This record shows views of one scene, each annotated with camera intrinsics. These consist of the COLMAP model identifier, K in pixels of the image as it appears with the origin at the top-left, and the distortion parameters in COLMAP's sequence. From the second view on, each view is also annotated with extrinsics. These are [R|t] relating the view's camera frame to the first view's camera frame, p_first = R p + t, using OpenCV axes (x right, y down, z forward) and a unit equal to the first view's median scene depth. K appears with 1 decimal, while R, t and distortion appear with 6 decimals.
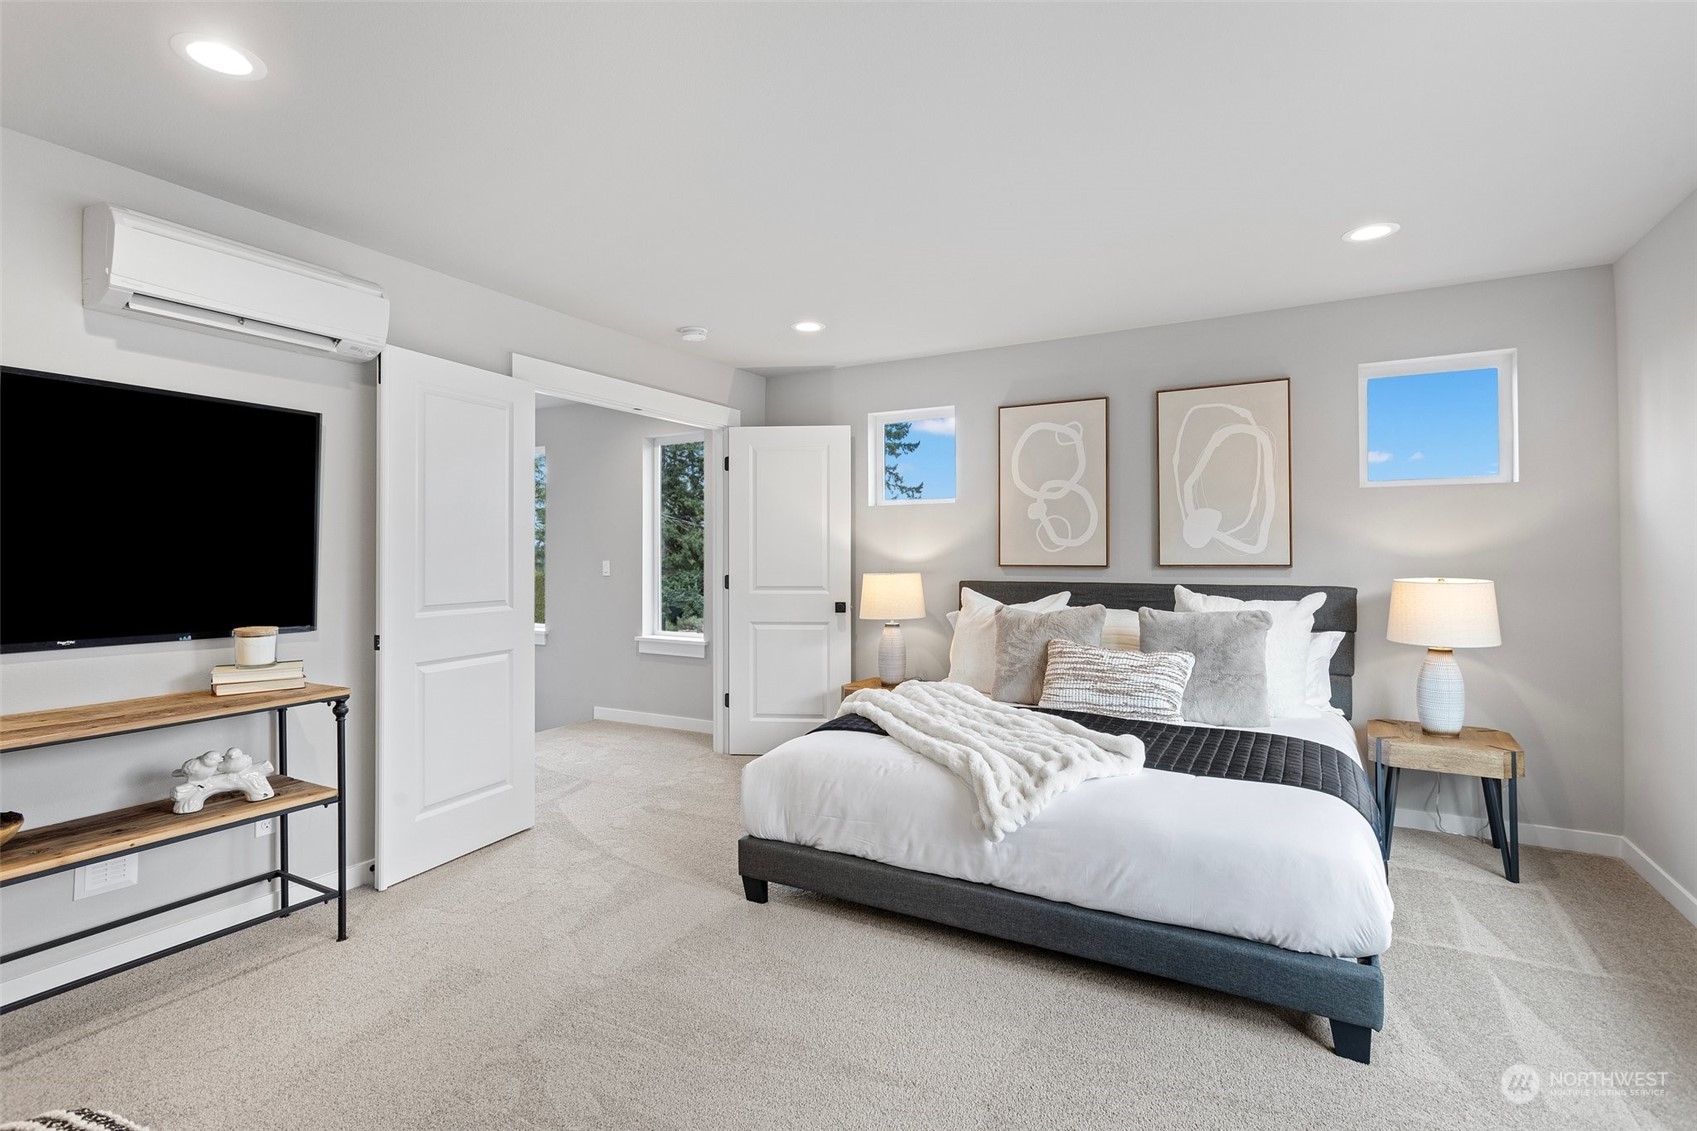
lens RADIAL K [[799.5, 0, 851.3], [0, 799.5, 550.3], [0, 0, 1]] dist [0.001463, 0.000374]
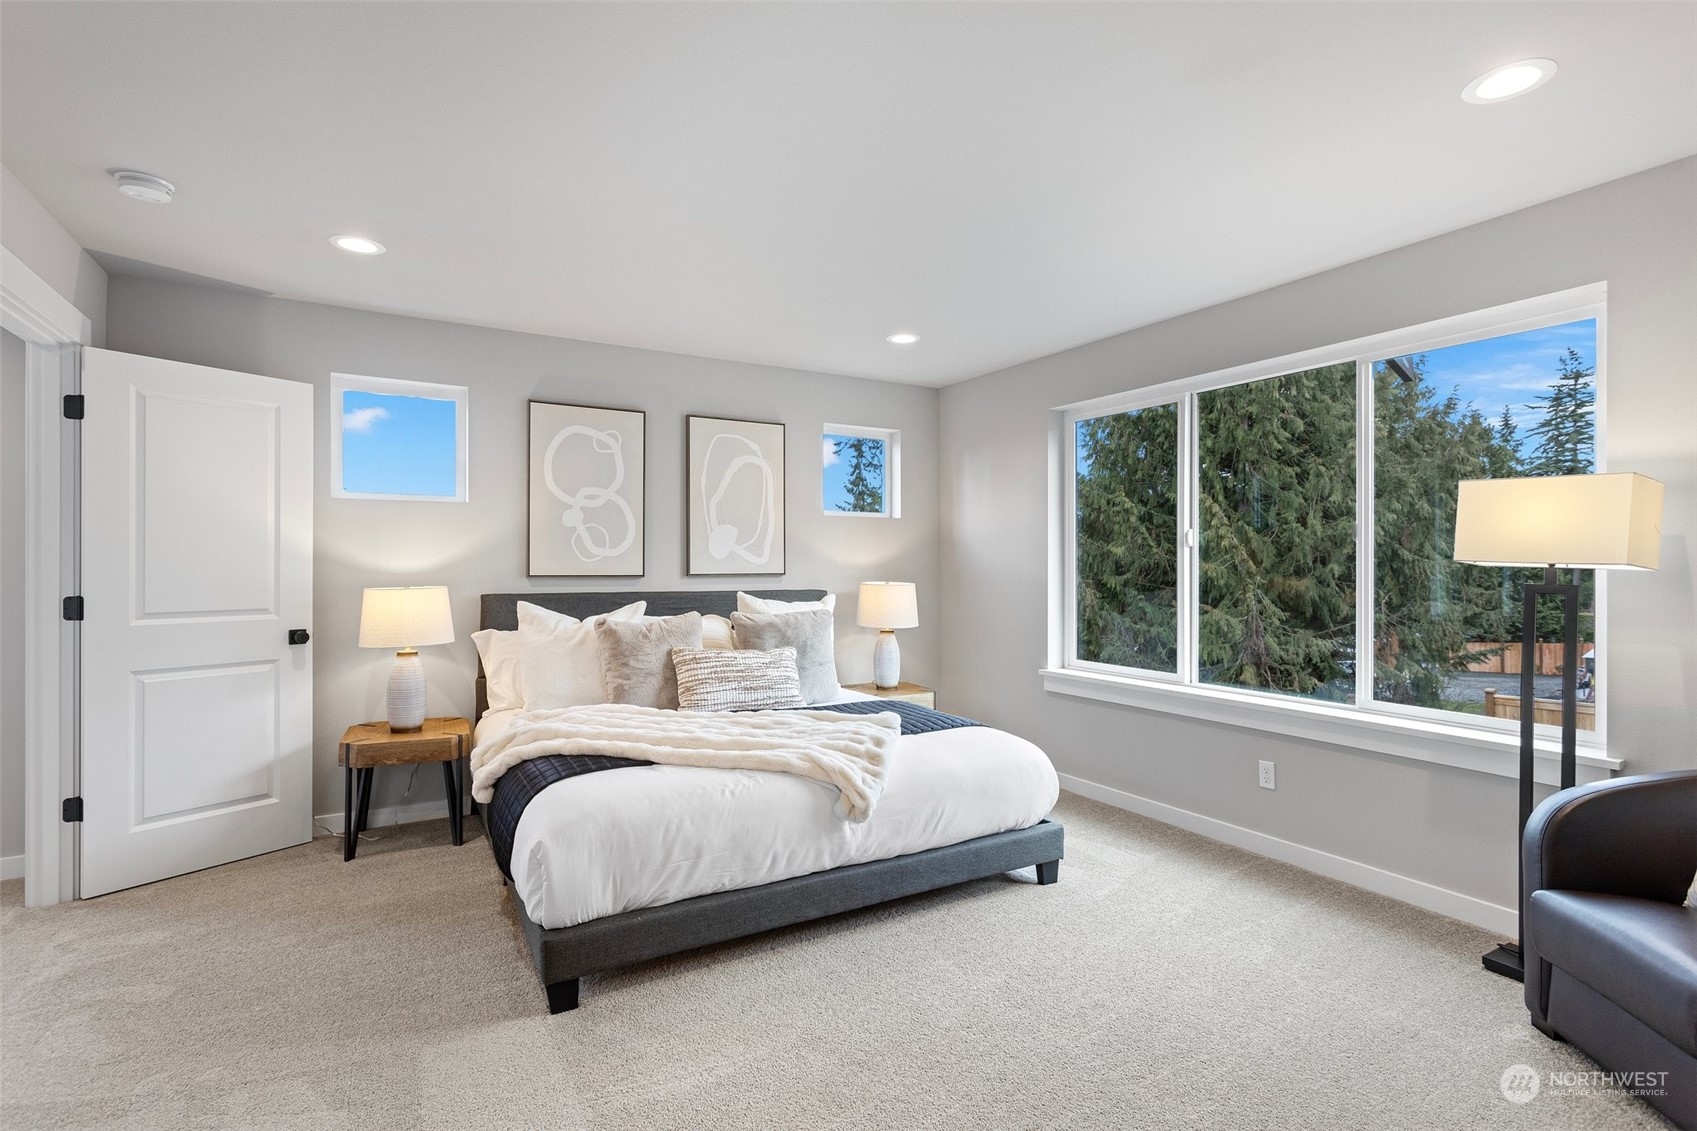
lens RADIAL K [[799.3, 0, 848.5], [0, 799.3, 565.5], [0, 0, 1]] dist [-0.001722, 0.000119]
pose [[0.509584, 0.002977, 0.860416, -0.559698], [-0.008326, 0.999964, 0.001471, 0.003747], [-0.860381, -0.007913, 0.509591, 0.321398]]
